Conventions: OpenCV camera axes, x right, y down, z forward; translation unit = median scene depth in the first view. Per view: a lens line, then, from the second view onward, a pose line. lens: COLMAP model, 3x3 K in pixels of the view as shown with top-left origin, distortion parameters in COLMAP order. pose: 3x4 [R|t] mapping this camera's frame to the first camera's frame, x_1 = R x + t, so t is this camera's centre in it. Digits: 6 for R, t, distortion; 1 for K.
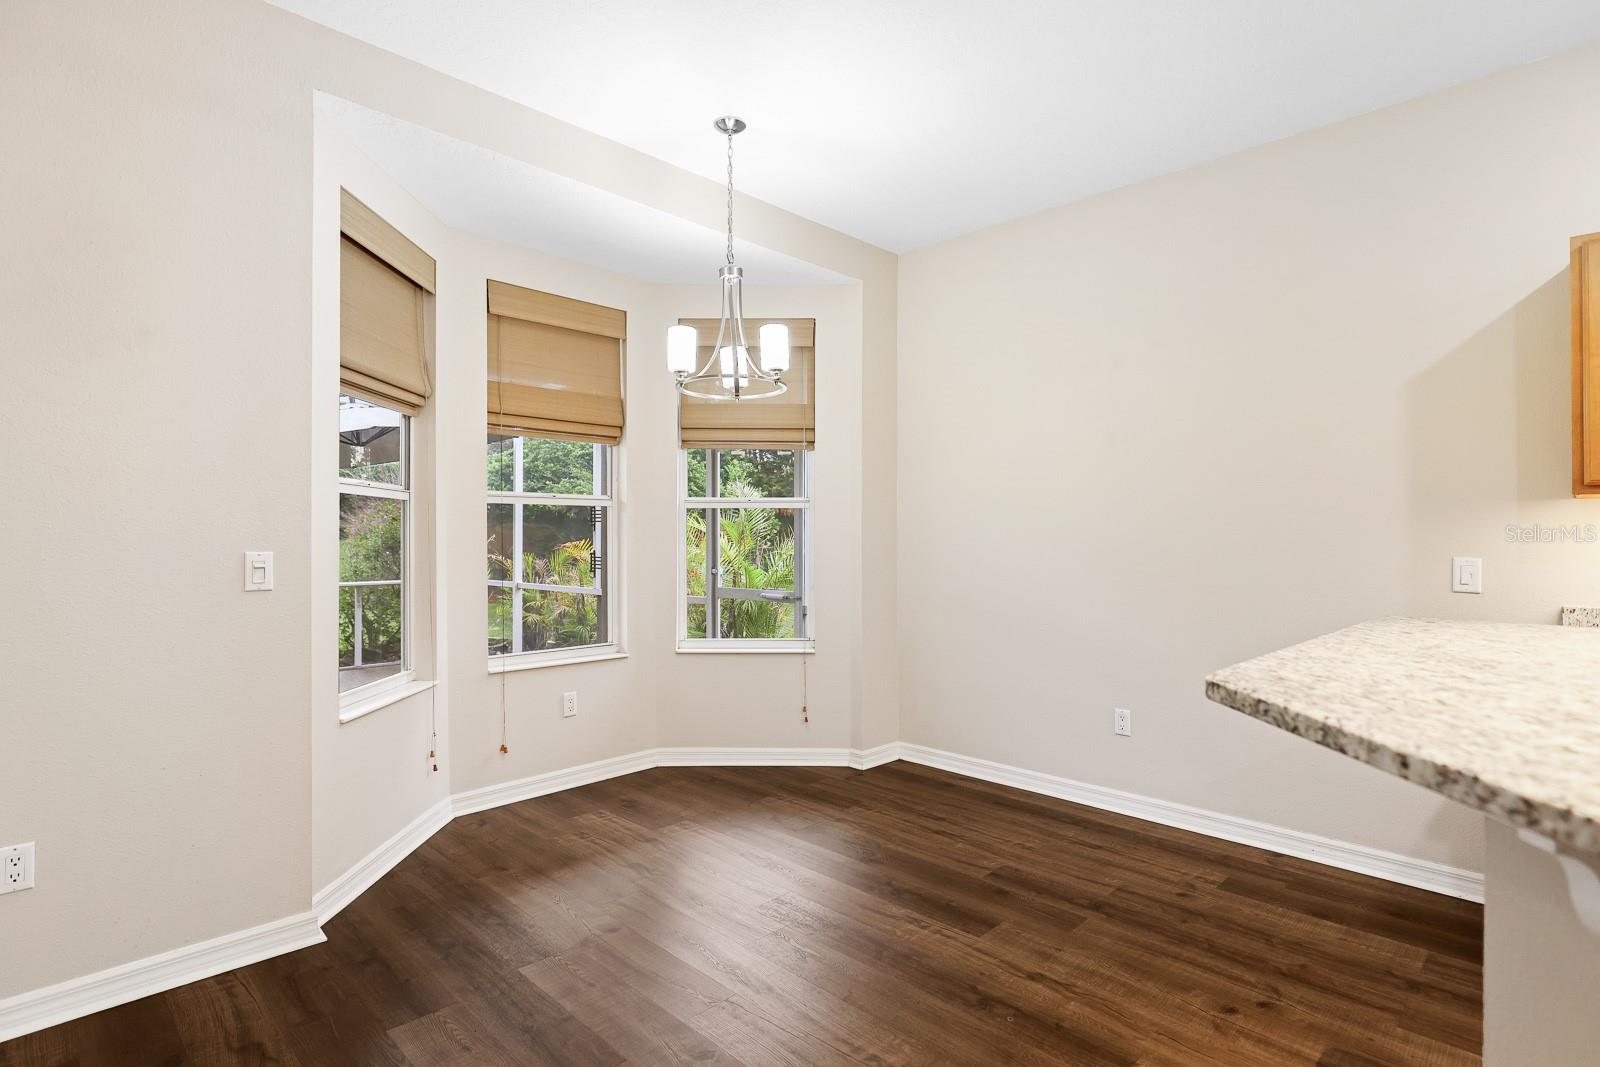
lens RADIAL K [[792.2, 0, 800.7], [0, 792.2, 529.9], [0, 0, 1]] dist [-0.004397, 0.001671]
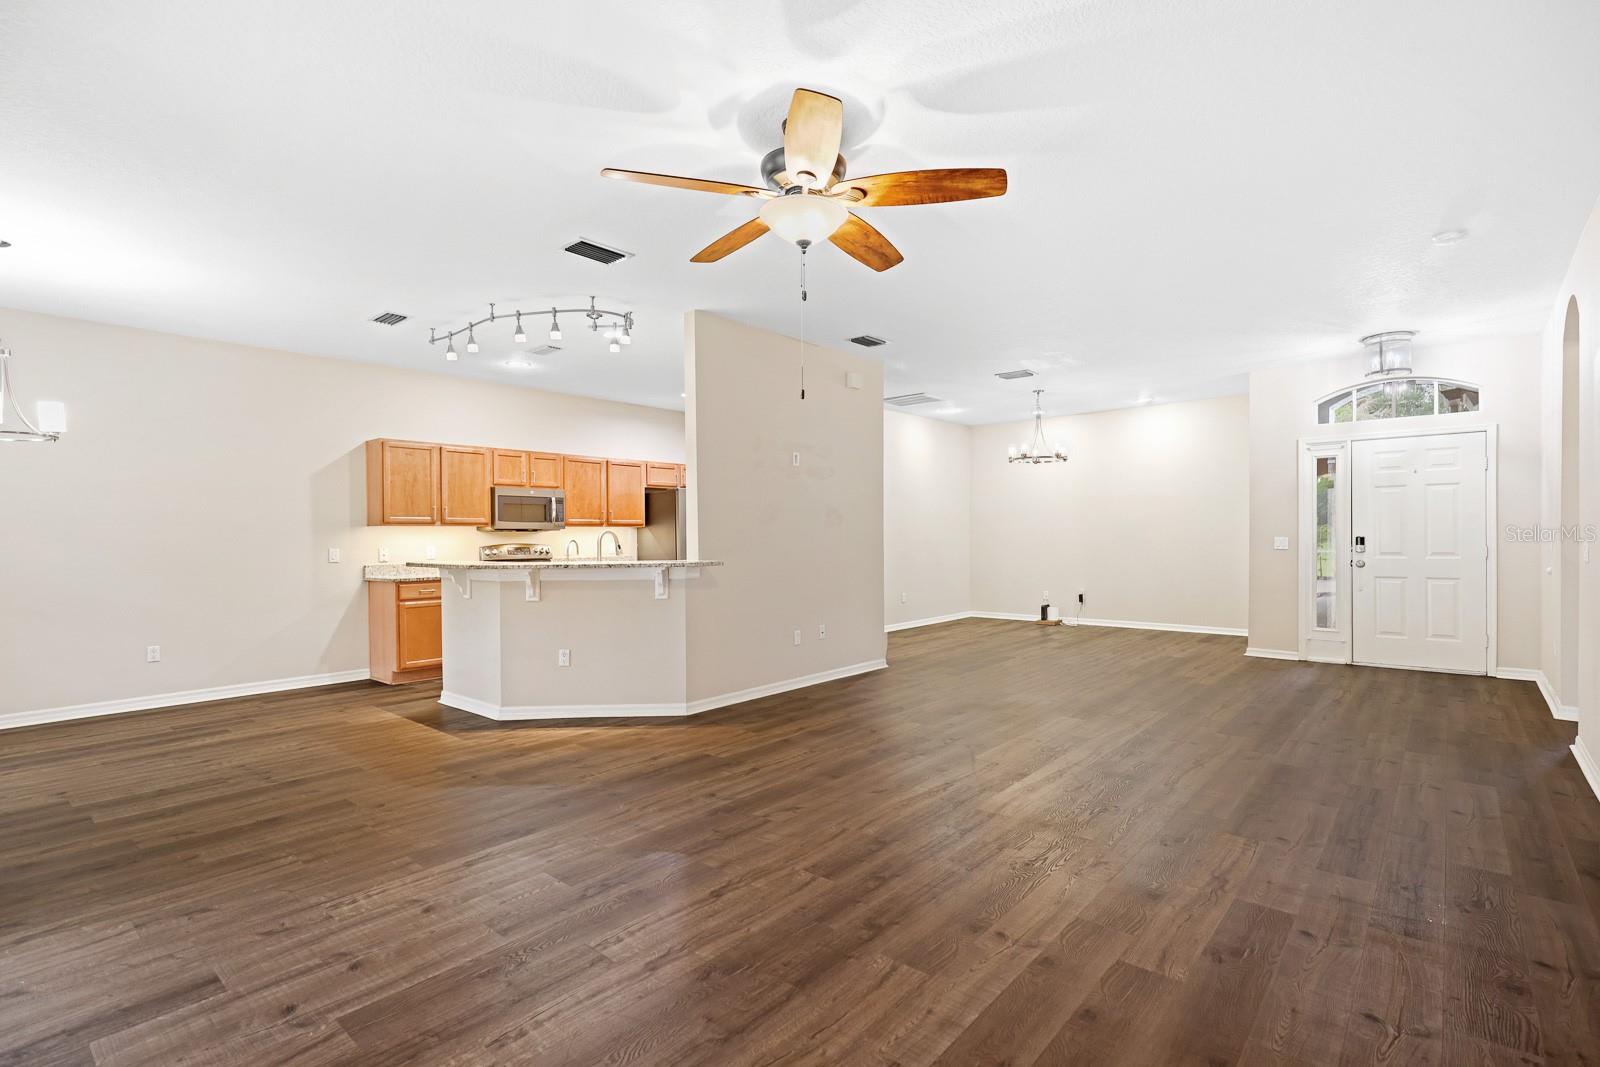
lens RADIAL K [[773.7, 0, 806.2], [0, 773.7, 540.2], [0, 0, 1]] dist [0.003843, 0.000834]
pose [[-0.074243, -0.005790, 0.997223, -1.734514], [-0.001077, 0.999983, 0.005725, -0.008091], [-0.997240, -0.000649, -0.074248, -0.327684]]
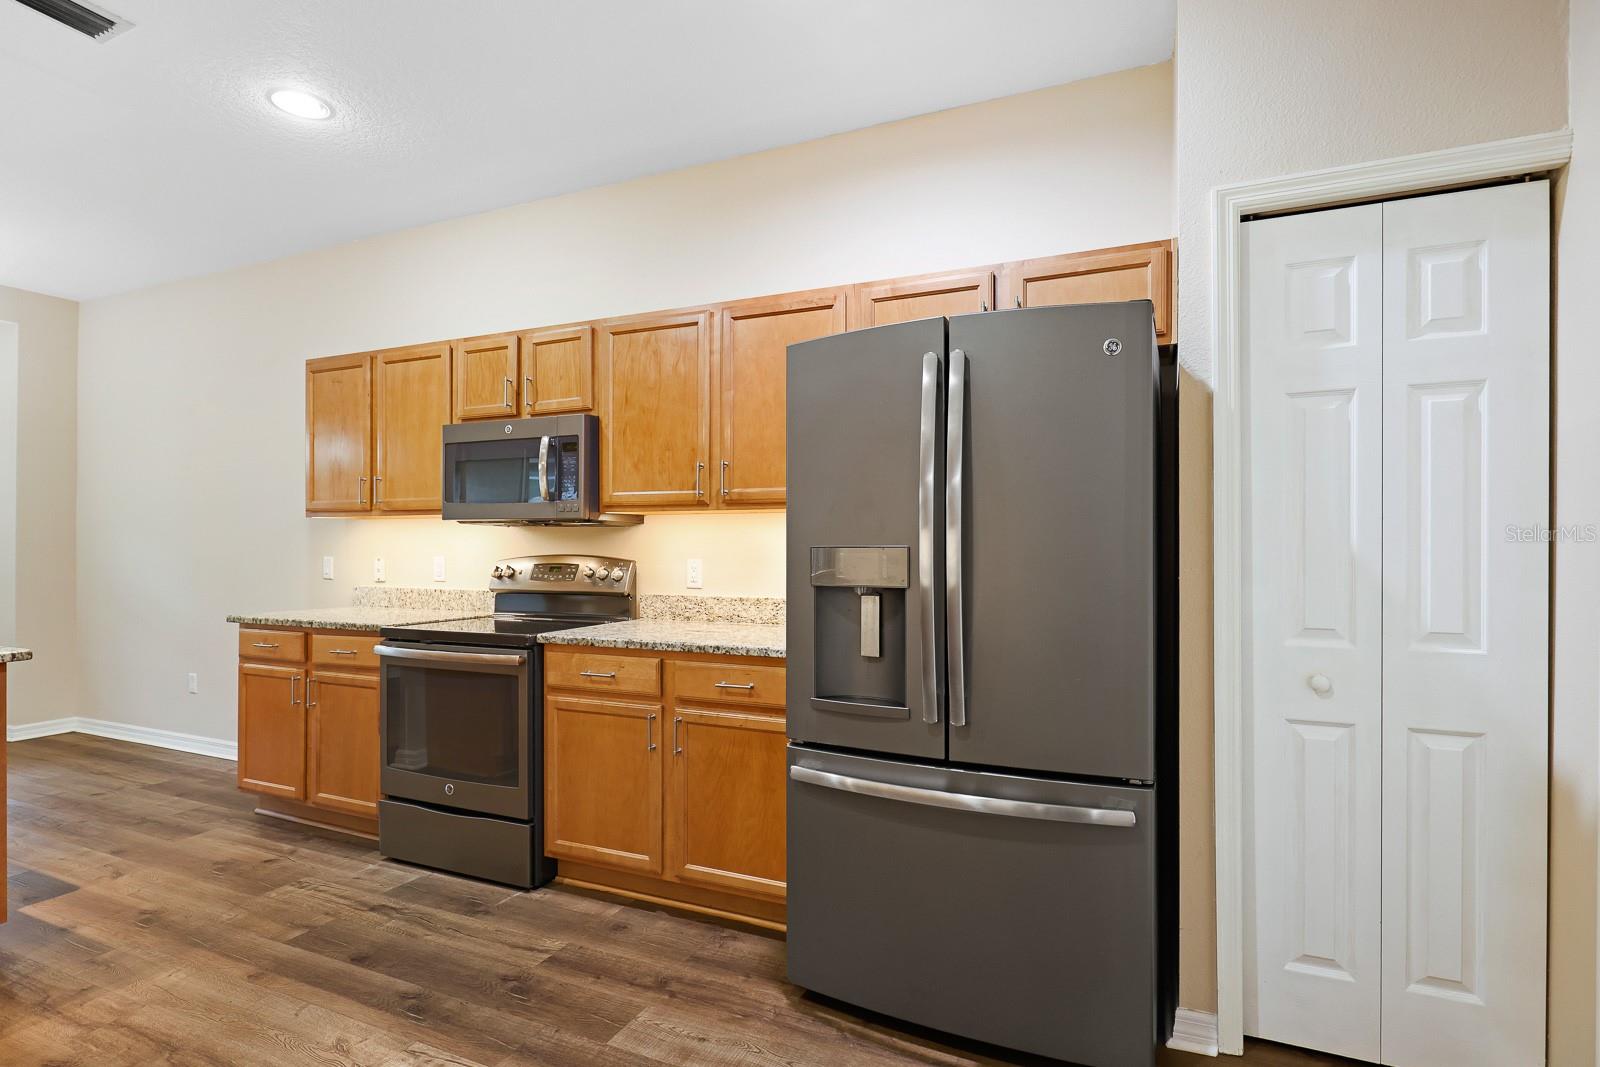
lens RADIAL K [[792.2, 0, 809.2], [0, 792.2, 539.4], [0, 0, 1]] dist [-0.004397, 0.001671]
pose [[0.931776, 0.004583, 0.363006, 1.152707], [-0.005600, 0.999983, 0.001750, -0.006717], [-0.362992, -0.003664, 0.931785, -0.783661]]
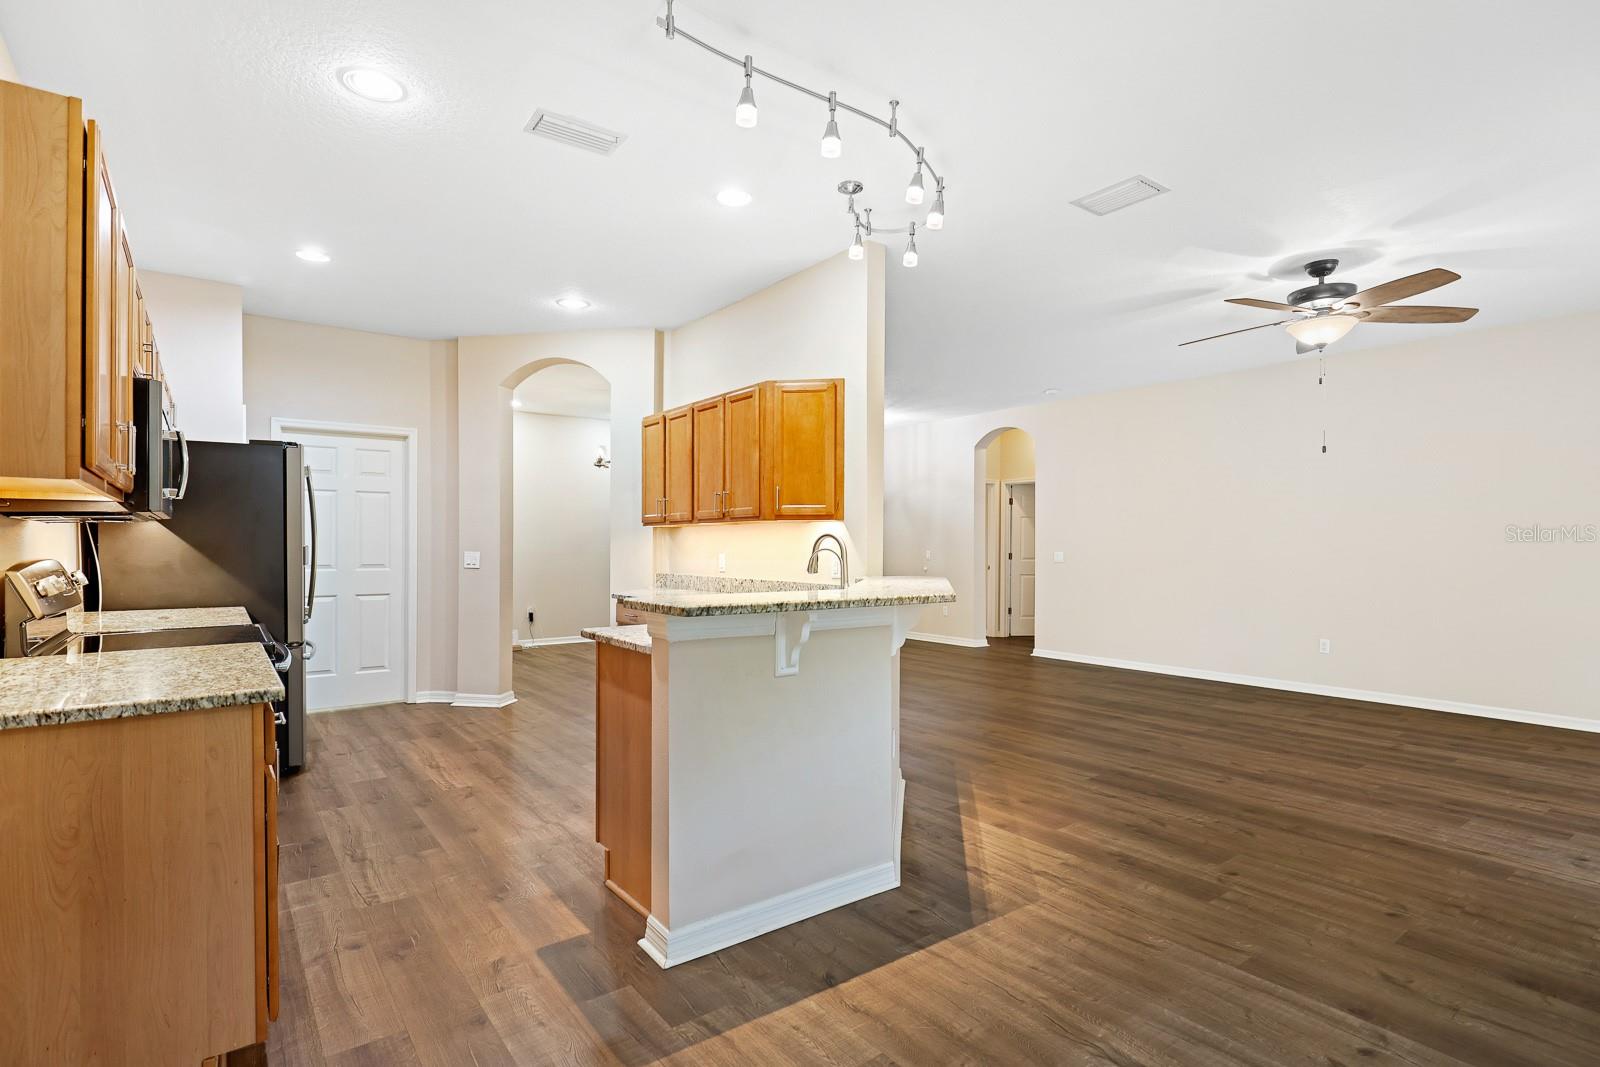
lens RADIAL K [[792.2, 0, 823.4], [0, 792.2, 544.5], [0, 0, 1]] dist [-0.004397, 0.001671]
pose [[-0.992504, -0.002071, 0.122196, 0.219851], [-0.003670, 0.999911, -0.012862, 0.014065], [-0.122159, -0.013214, -0.992423, 1.358881]]
